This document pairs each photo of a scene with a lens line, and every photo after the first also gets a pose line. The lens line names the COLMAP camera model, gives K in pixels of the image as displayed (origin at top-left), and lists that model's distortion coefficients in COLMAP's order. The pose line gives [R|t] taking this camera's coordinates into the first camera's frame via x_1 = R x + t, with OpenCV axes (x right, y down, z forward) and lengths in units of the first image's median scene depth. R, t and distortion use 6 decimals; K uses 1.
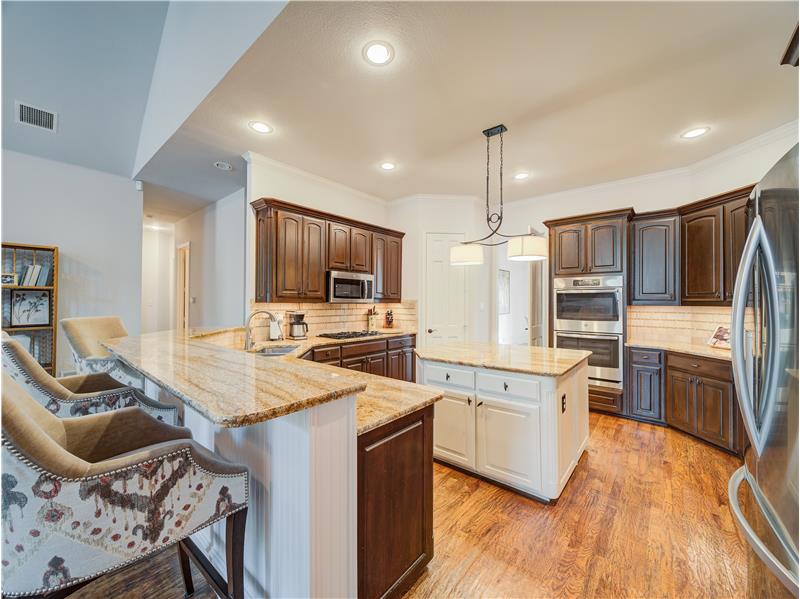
lens RADIAL K [[317.5, 0, 393.8], [0, 317.5, 297.1], [0, 0, 1]] dist [-0.002724, -0.000393]
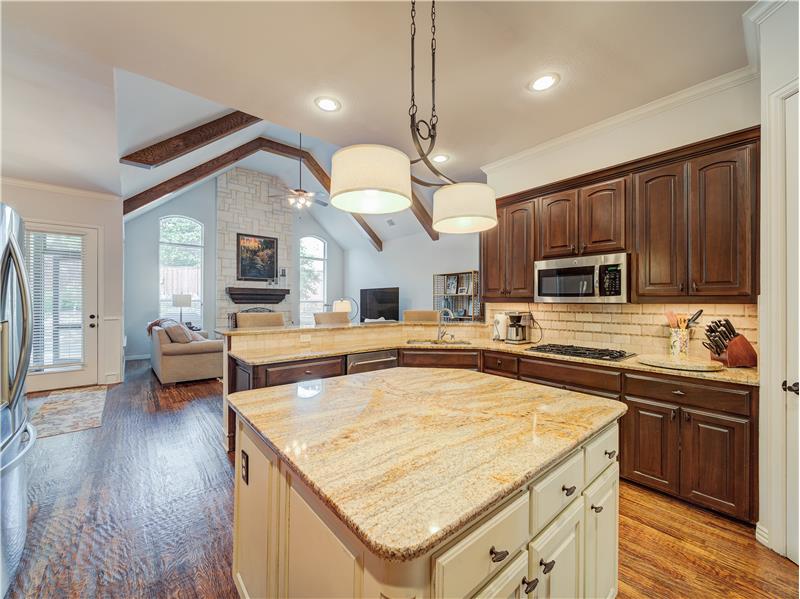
lens RADIAL K [[321.4, 0, 400.0], [0, 321.4, 299.5], [0, 0, 1]] dist [0.000286, -0.000124]
pose [[-0.143214, -0.013461, -0.989600, 0.715959], [0.009401, 0.999844, -0.014961, 0.021216], [0.989647, -0.011445, -0.143065, 0.903183]]
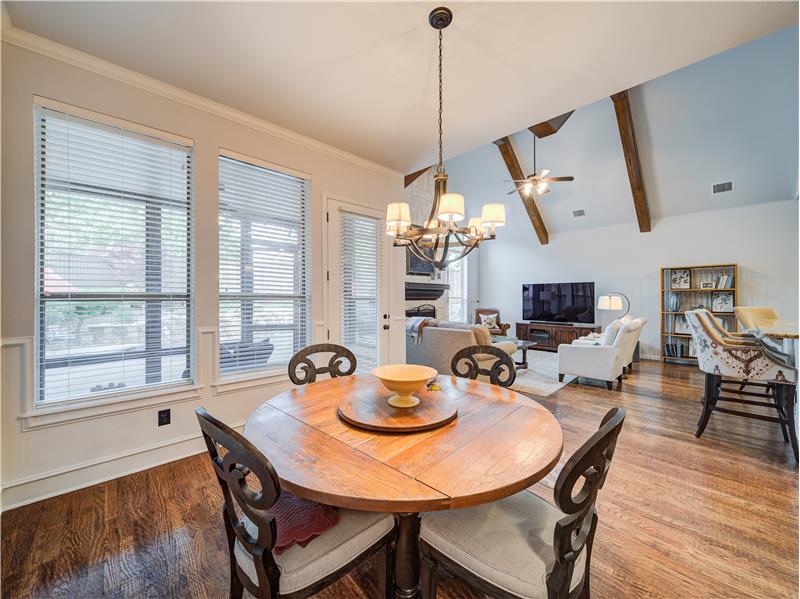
lens RADIAL K [[319.4, 0, 403.8], [0, 319.4, 296.9], [0, 0, 1]] dist [-0.001679, -0.000685]
pose [[-0.089219, -0.006260, -0.995992, 0.686611], [0.013770, 0.999877, -0.007518, -0.002001], [0.995917, -0.014385, -0.089121, -0.532183]]
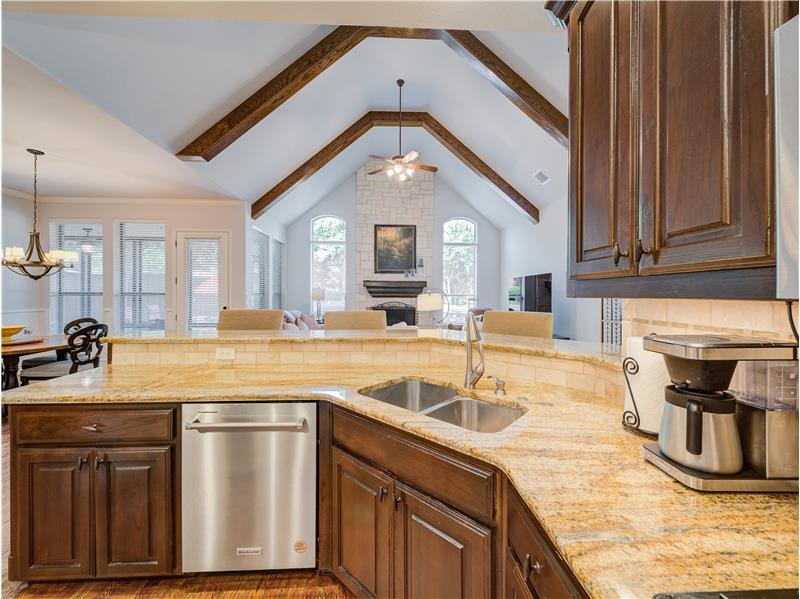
lens RADIAL K [[317.5, 0, 393.8], [0, 317.5, 297.1], [0, 0, 1]] dist [-0.002724, -0.000393]
pose [[-0.724062, -0.002159, -0.689732, -0.021518], [0.003640, 0.999969, -0.006951, 0.019970], [0.689725, -0.007544, -0.724032, 1.131710]]
